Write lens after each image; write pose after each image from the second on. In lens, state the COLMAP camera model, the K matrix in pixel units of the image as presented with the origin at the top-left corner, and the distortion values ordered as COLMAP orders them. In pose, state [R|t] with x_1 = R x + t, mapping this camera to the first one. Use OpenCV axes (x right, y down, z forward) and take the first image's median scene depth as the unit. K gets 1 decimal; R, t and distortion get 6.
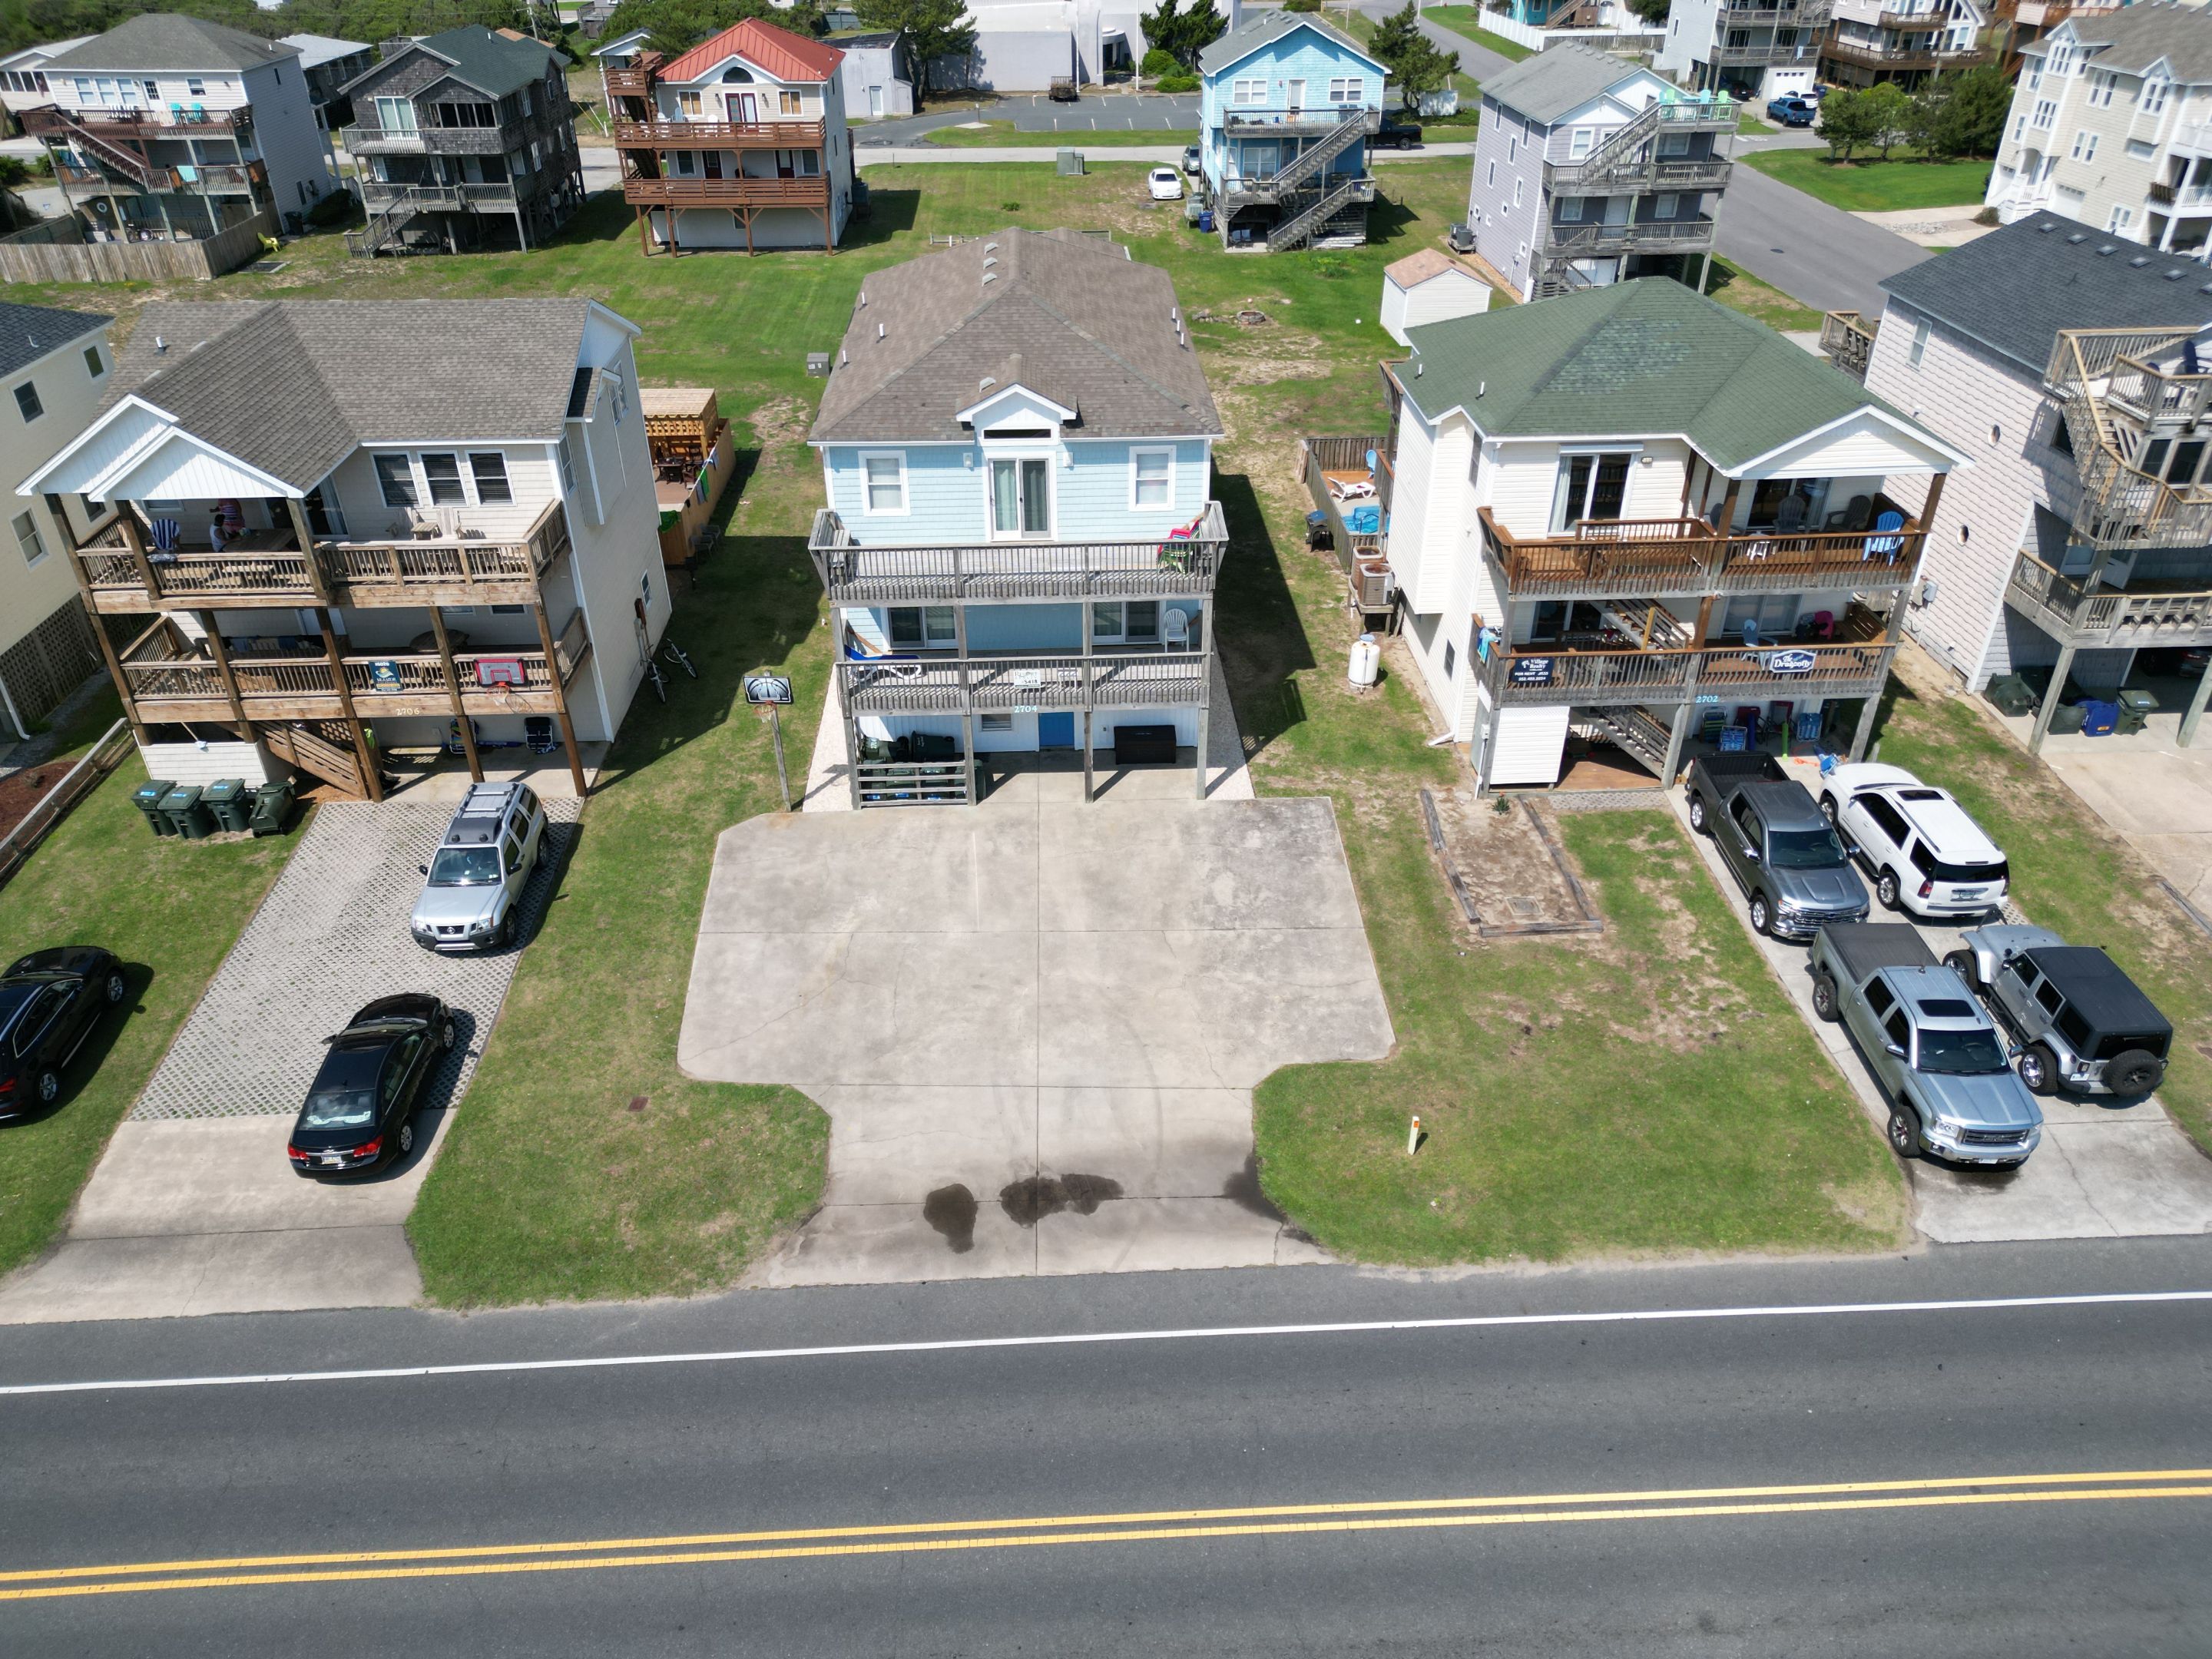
lens RADIAL K [[1553.6, 0, 1104.5], [0, 1553.6, 828.8], [0, 0, 1]] dist [0.053384, -0.049794]
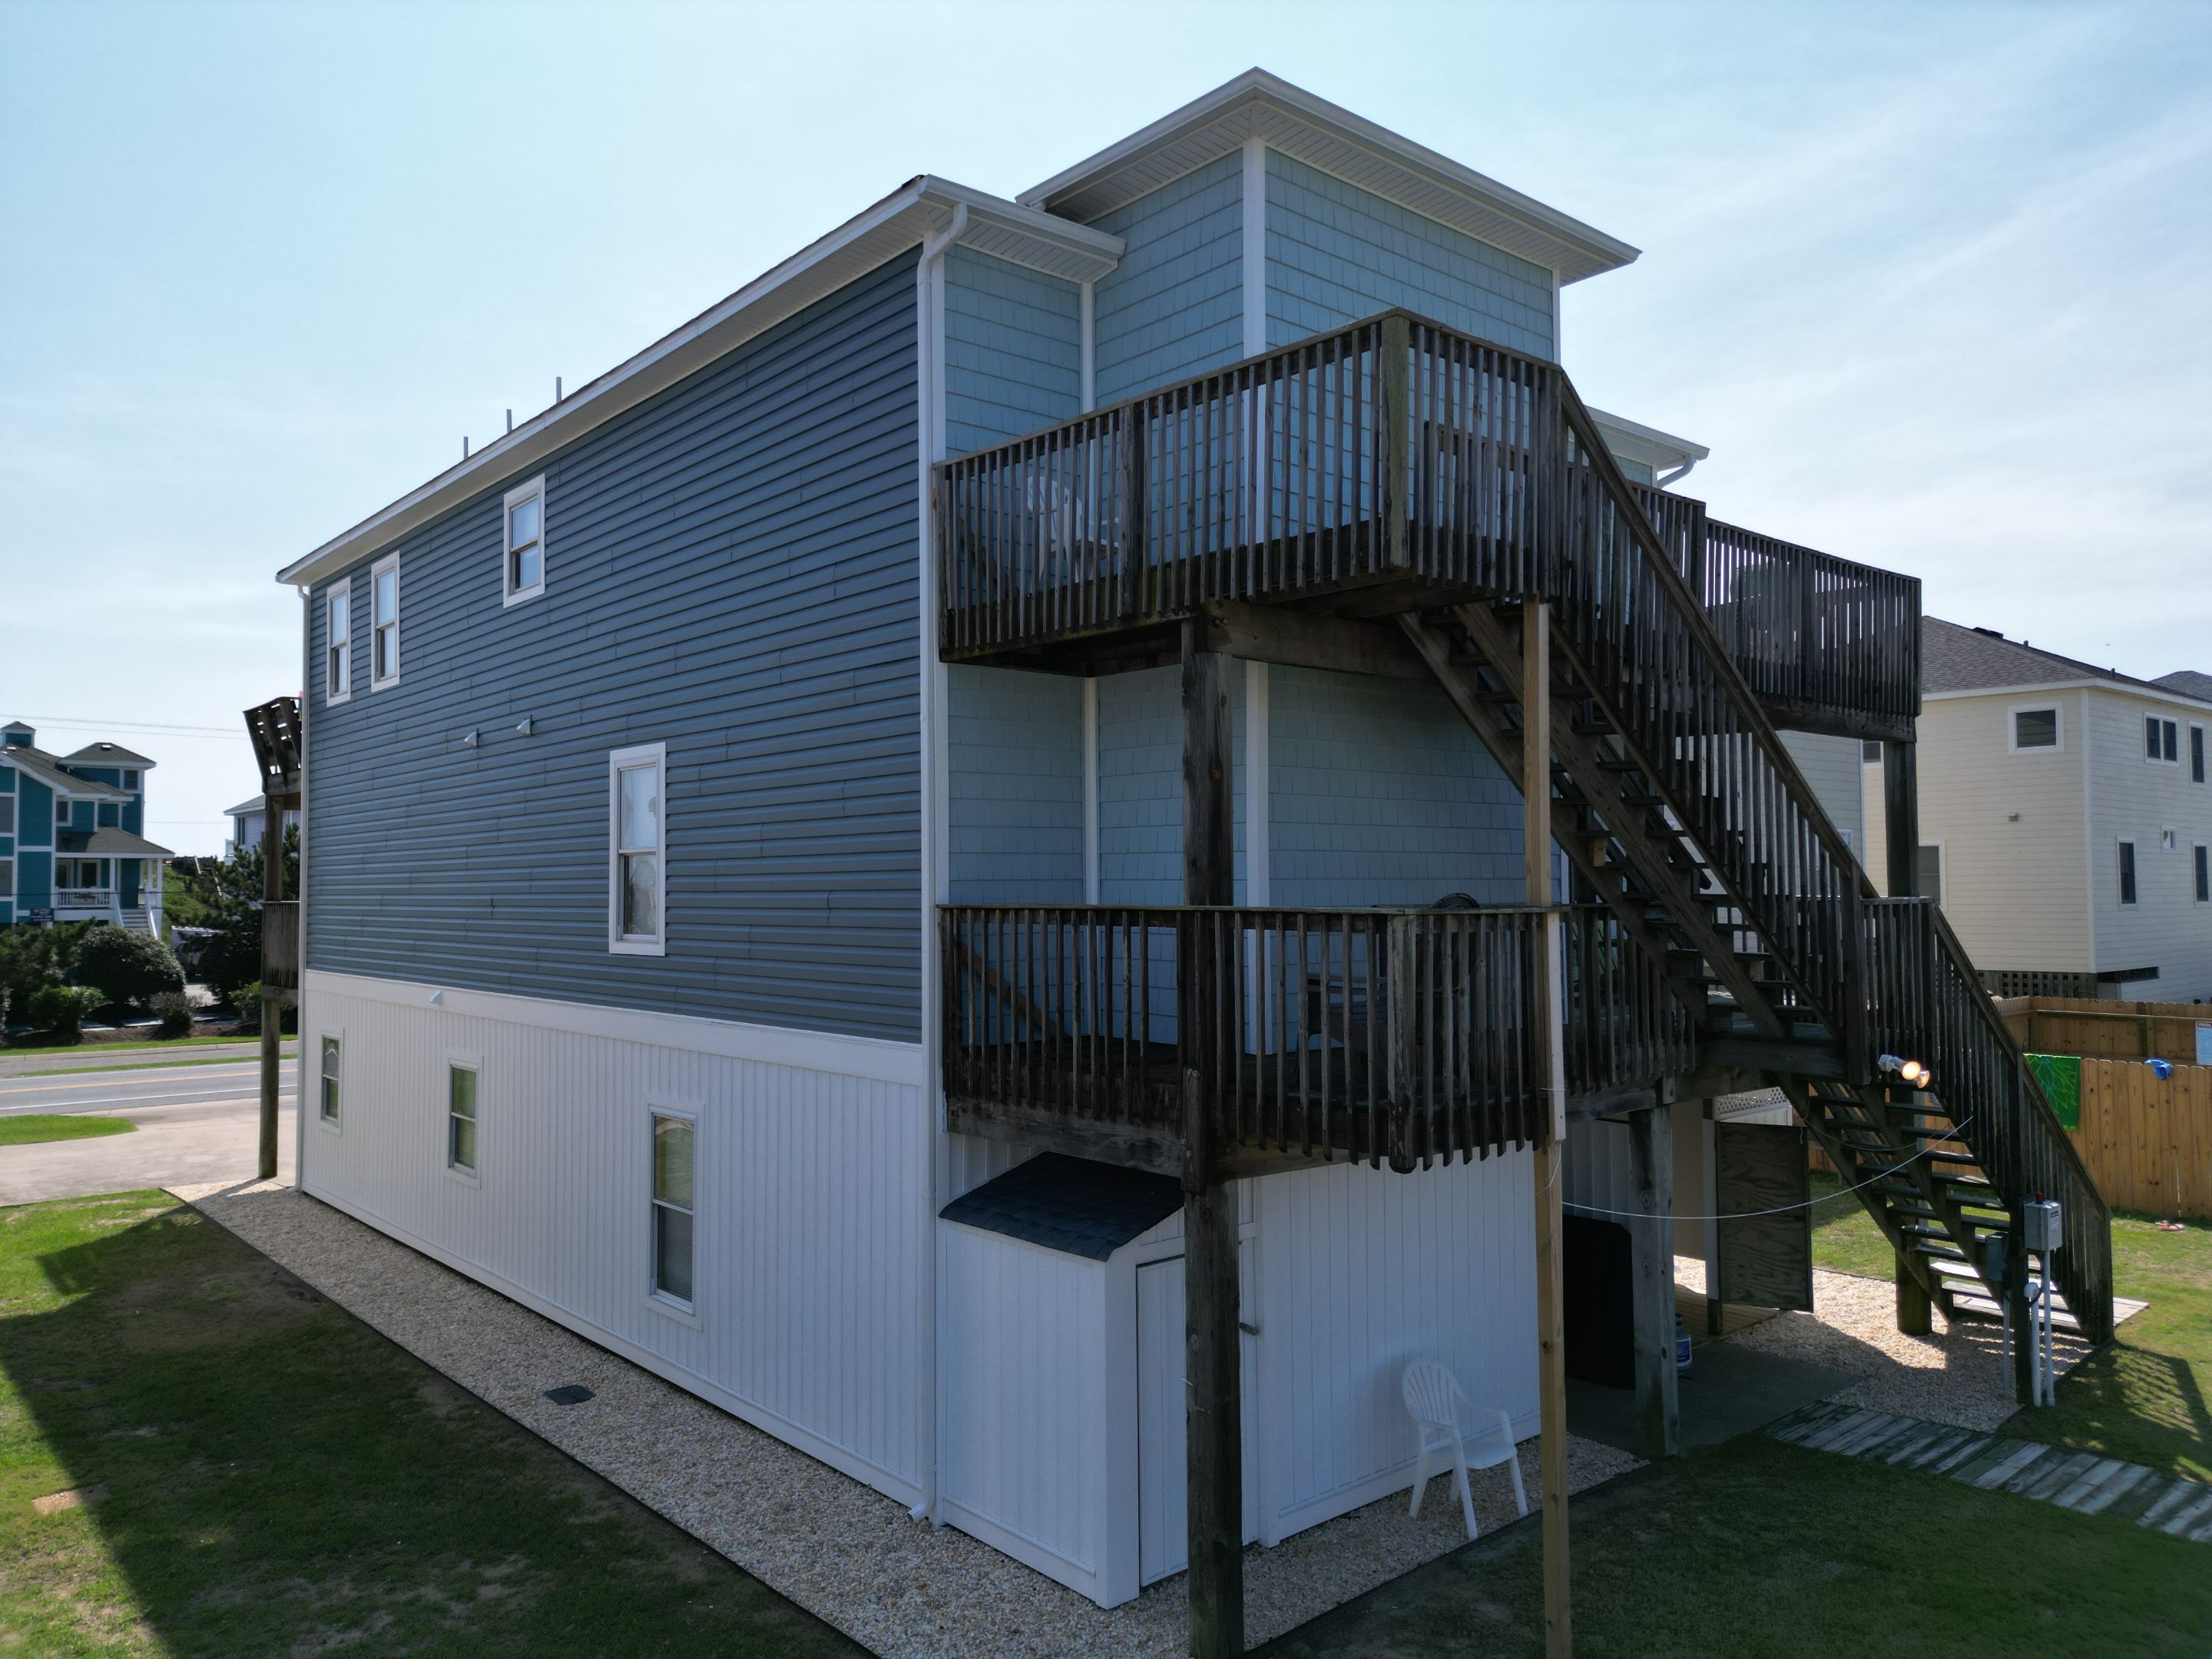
lens RADIAL K [[1553.6, 0, 1104.4], [0, 1553.6, 827.2], [0, 0, 1]] dist [0.053384, -0.049794]
pose [[-0.790252, -0.012344, -0.612658, 0.186043], [-0.316137, 0.864685, 0.390356, -0.488681], [0.524937, 0.502163, -0.687221, 1.570839]]
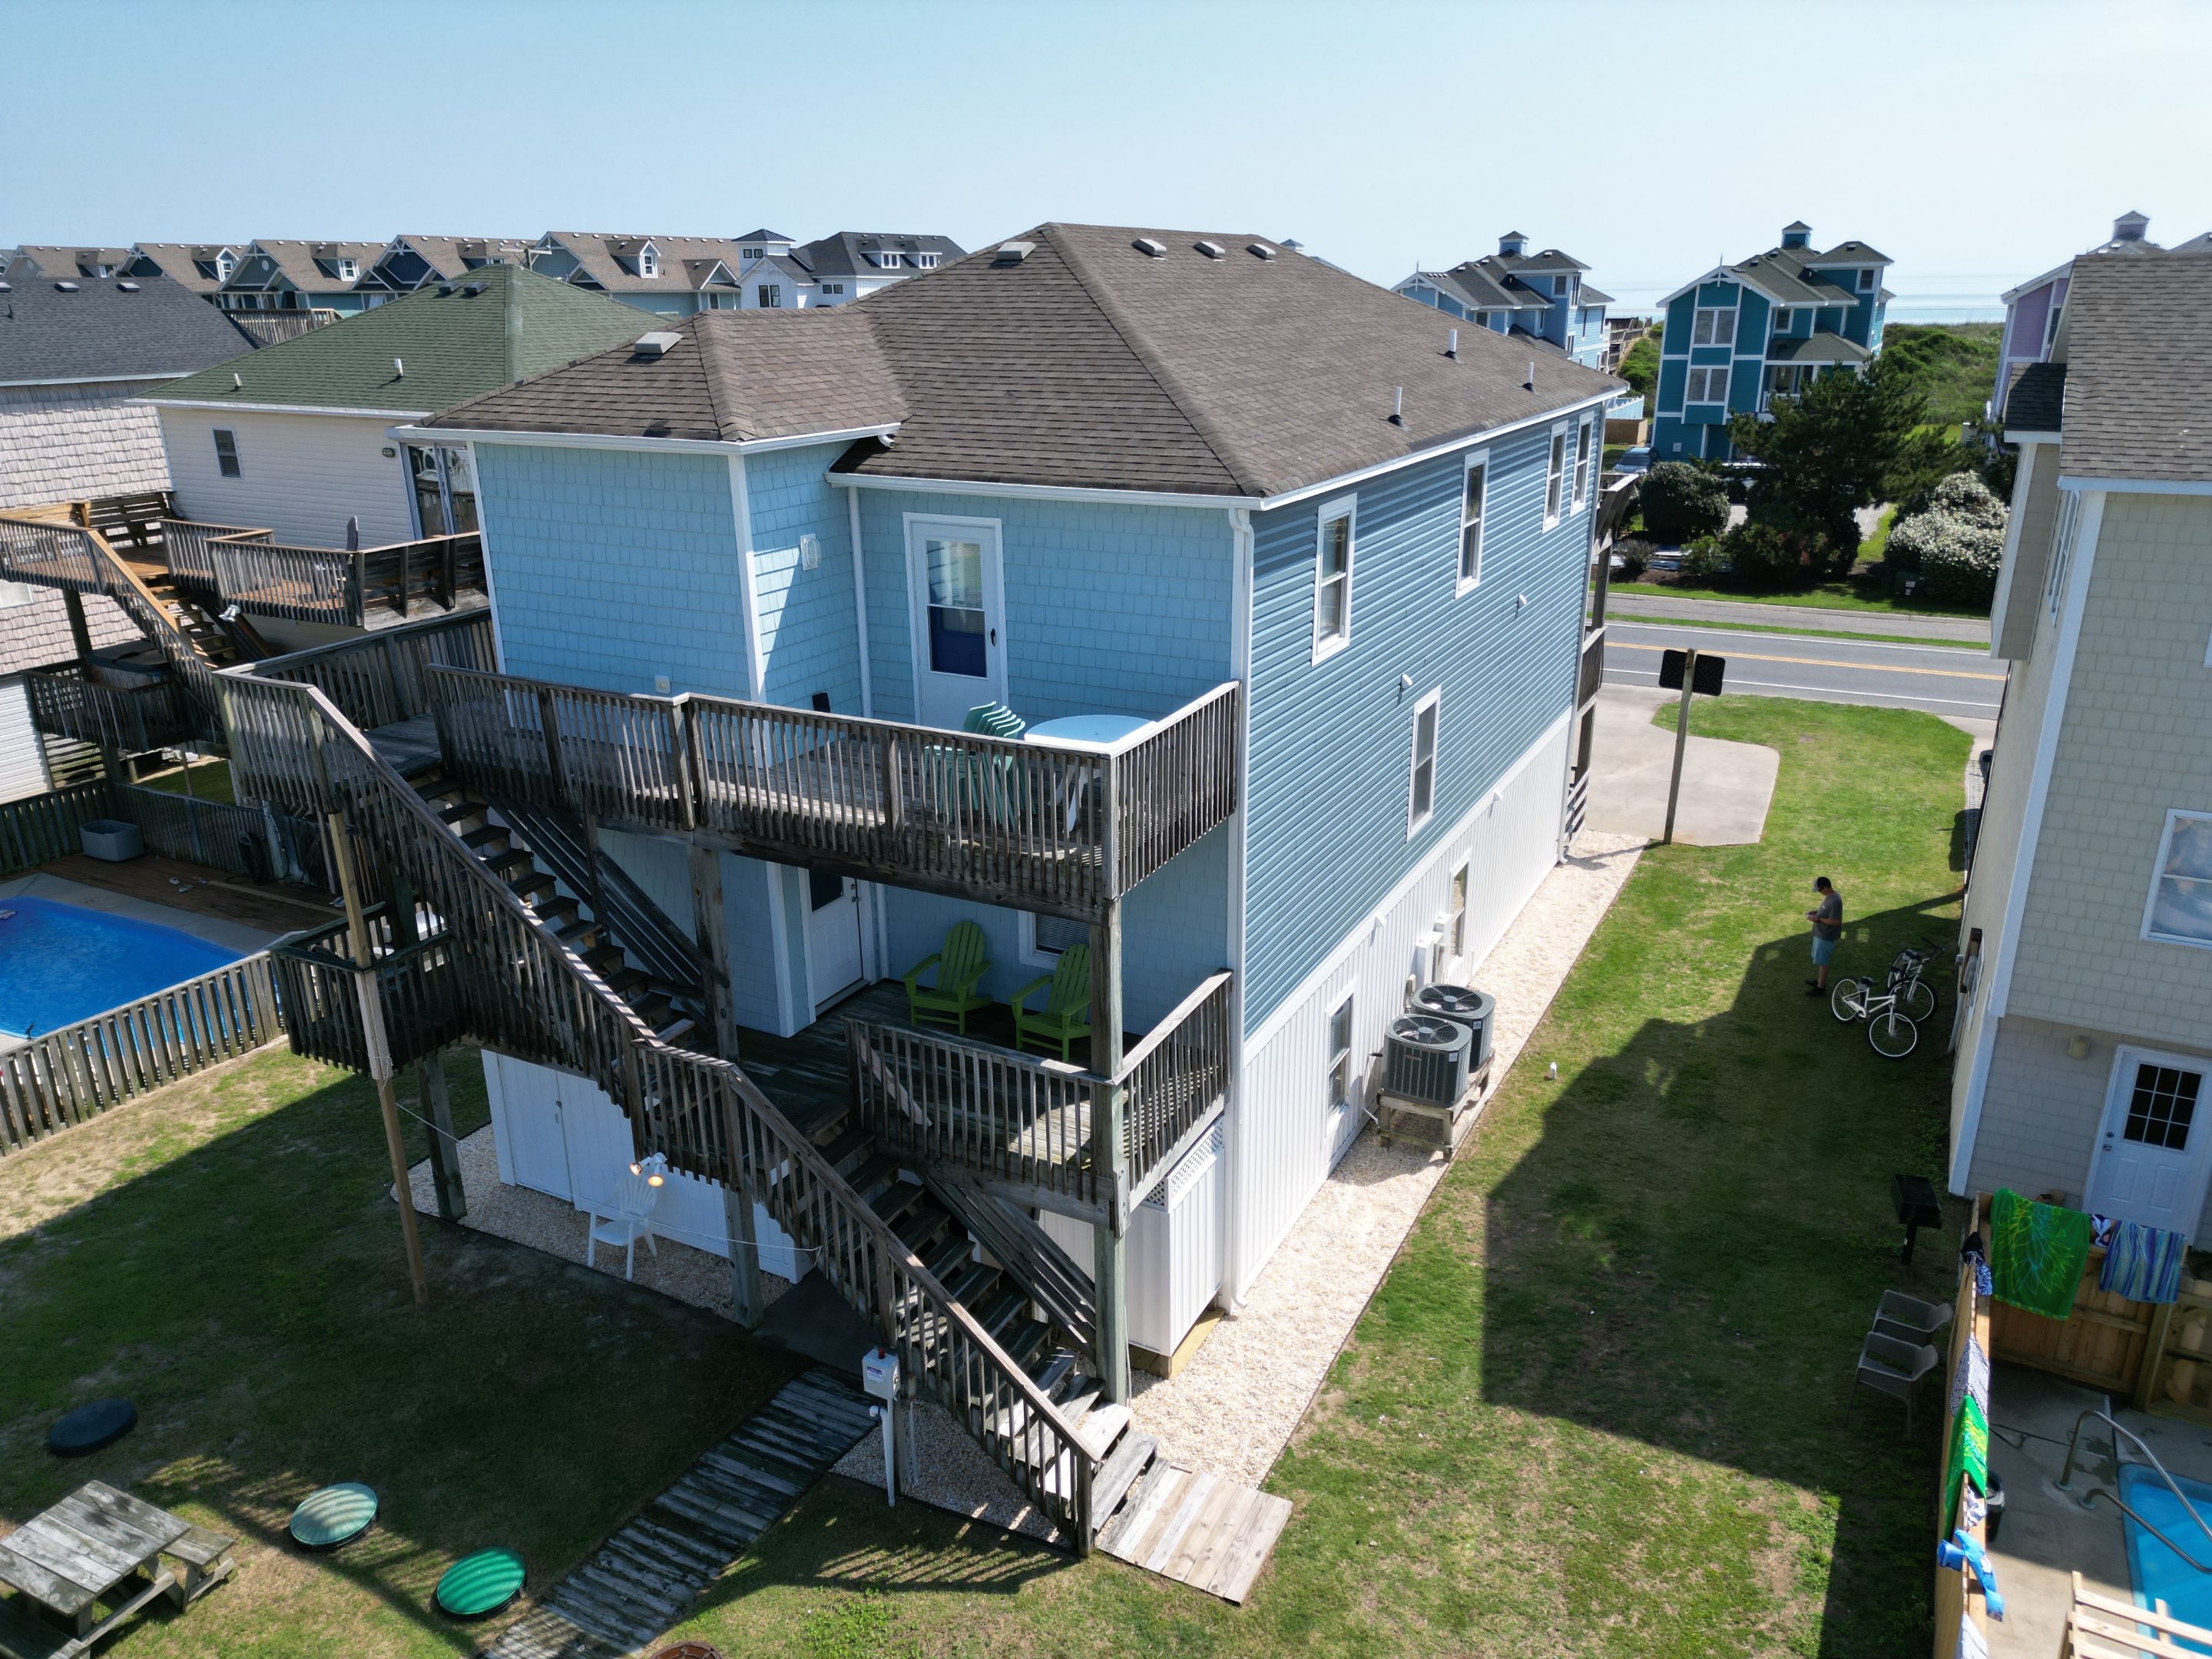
lens RADIAL K [[1553.6, 0, 1104.7], [0, 1553.6, 828.4], [0, 0, 1]] dist [0.053384, -0.049794]
pose [[-0.859120, -0.152400, 0.488556, -0.352243], [0.286227, 0.648283, 0.705551, -0.669414], [-0.424249, 0.745991, -0.513332, 1.560687]]
